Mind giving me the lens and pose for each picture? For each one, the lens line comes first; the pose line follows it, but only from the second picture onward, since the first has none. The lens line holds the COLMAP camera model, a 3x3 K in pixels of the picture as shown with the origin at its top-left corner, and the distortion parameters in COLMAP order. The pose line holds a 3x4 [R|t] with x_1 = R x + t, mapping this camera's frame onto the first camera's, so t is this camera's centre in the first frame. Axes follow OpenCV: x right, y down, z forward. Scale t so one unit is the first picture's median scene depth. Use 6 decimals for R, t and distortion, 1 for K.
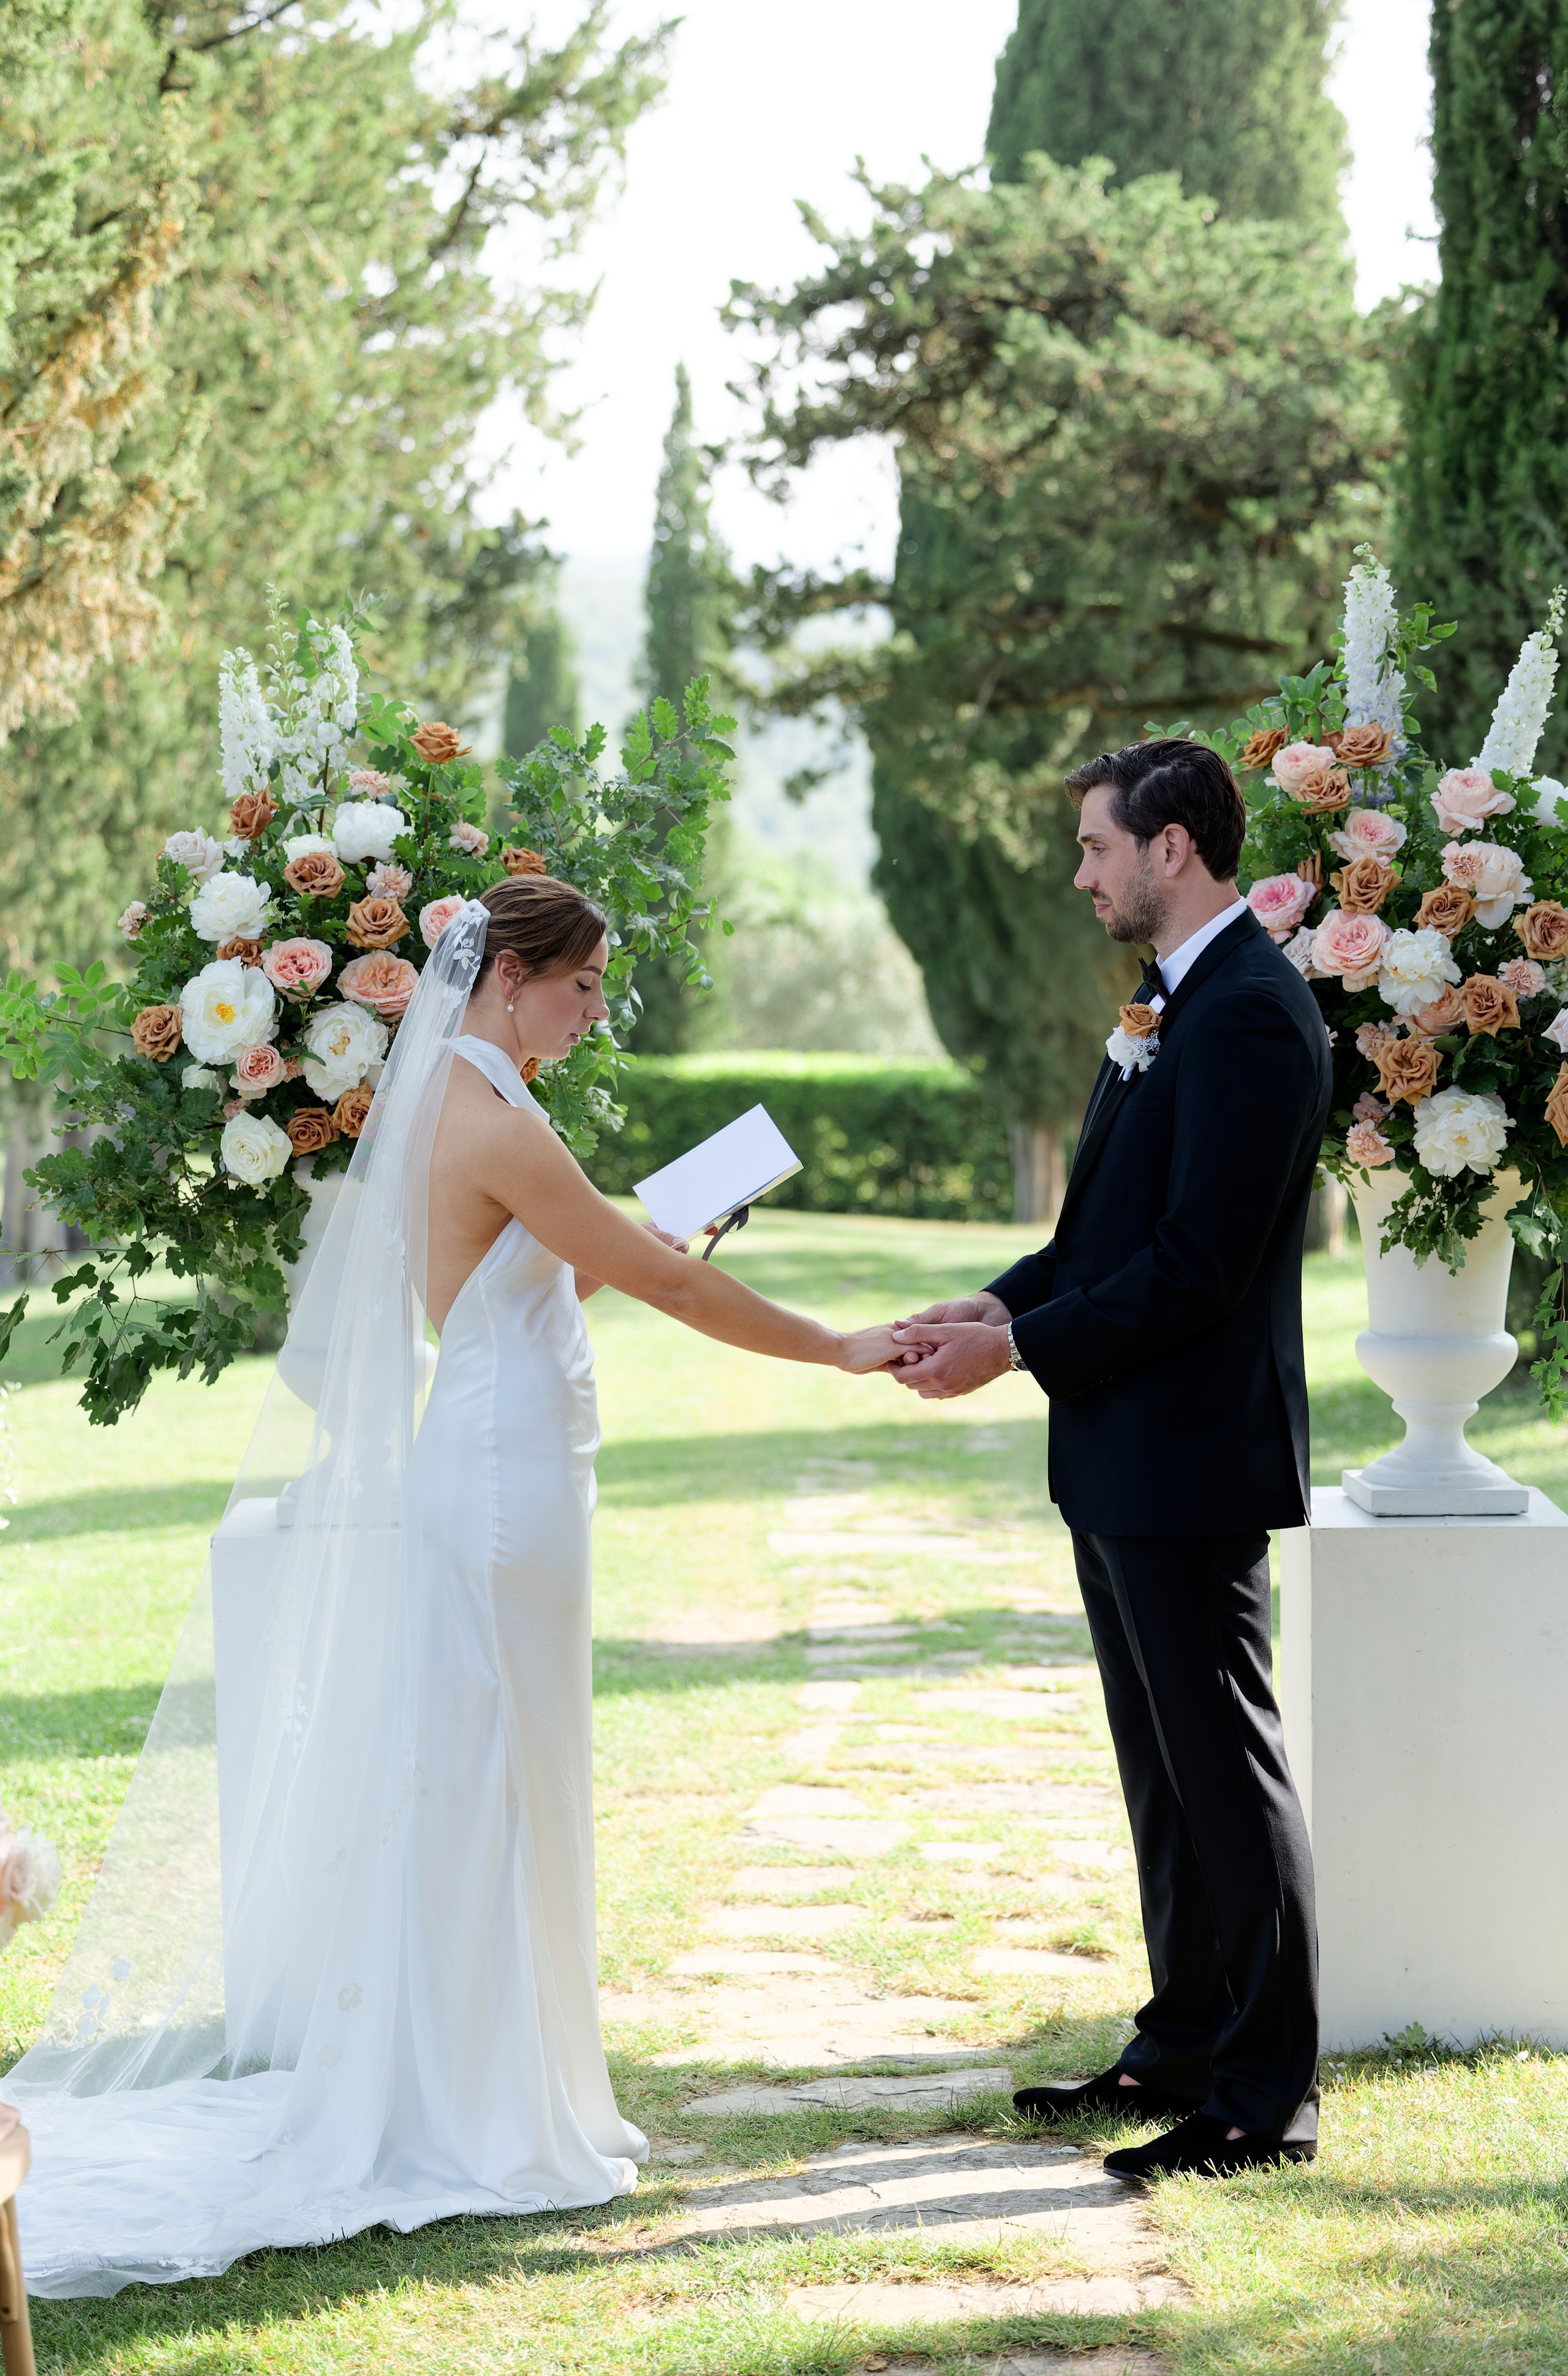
lens RADIAL K [[5103.0, 0, 784.0], [0, 5103.0, 1188.0], [0, 0, 1]] dist [0.391657, 0.154362]
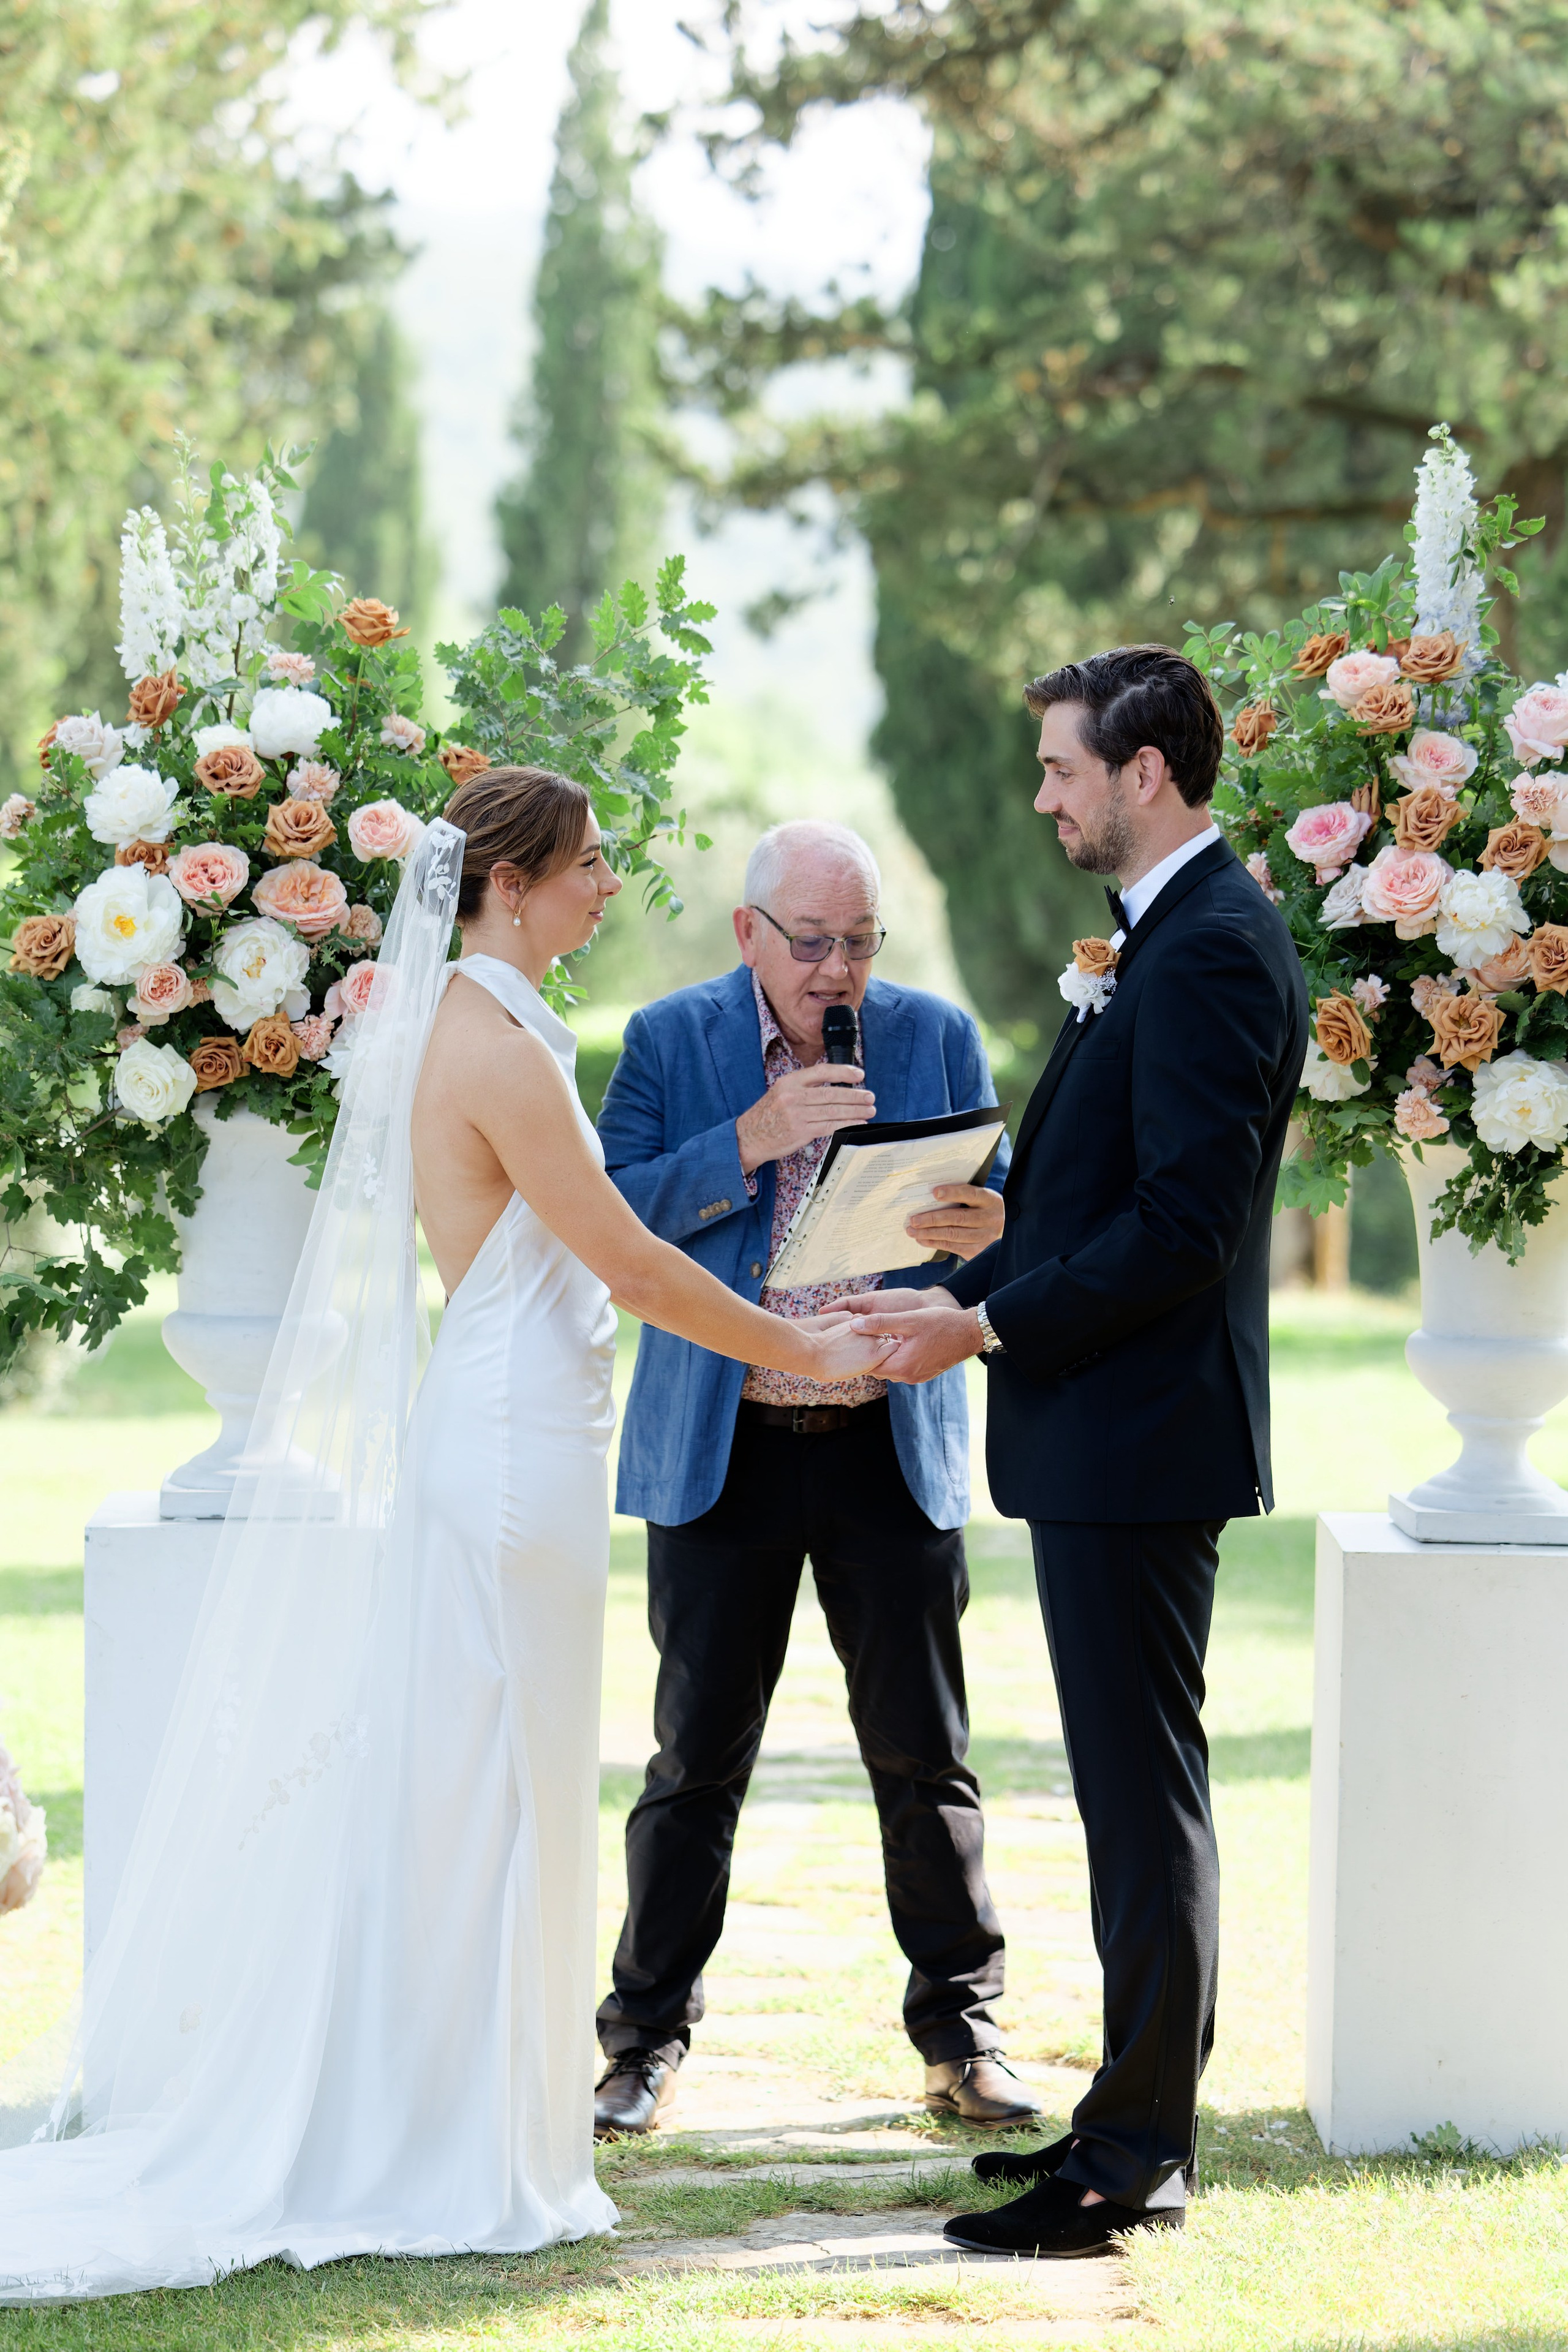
lens RADIAL K [[7793.1, 0, 784.0], [0, 7793.1, 1176.0], [0, 0, 1]] dist [0.669710, -0.383834]
pose [[0.999547, 0.029057, 0.007781, -0.005031], [-0.029016, 0.999565, -0.005370, 0.012281], [-0.007934, 0.005141, 0.999955, -0.334019]]
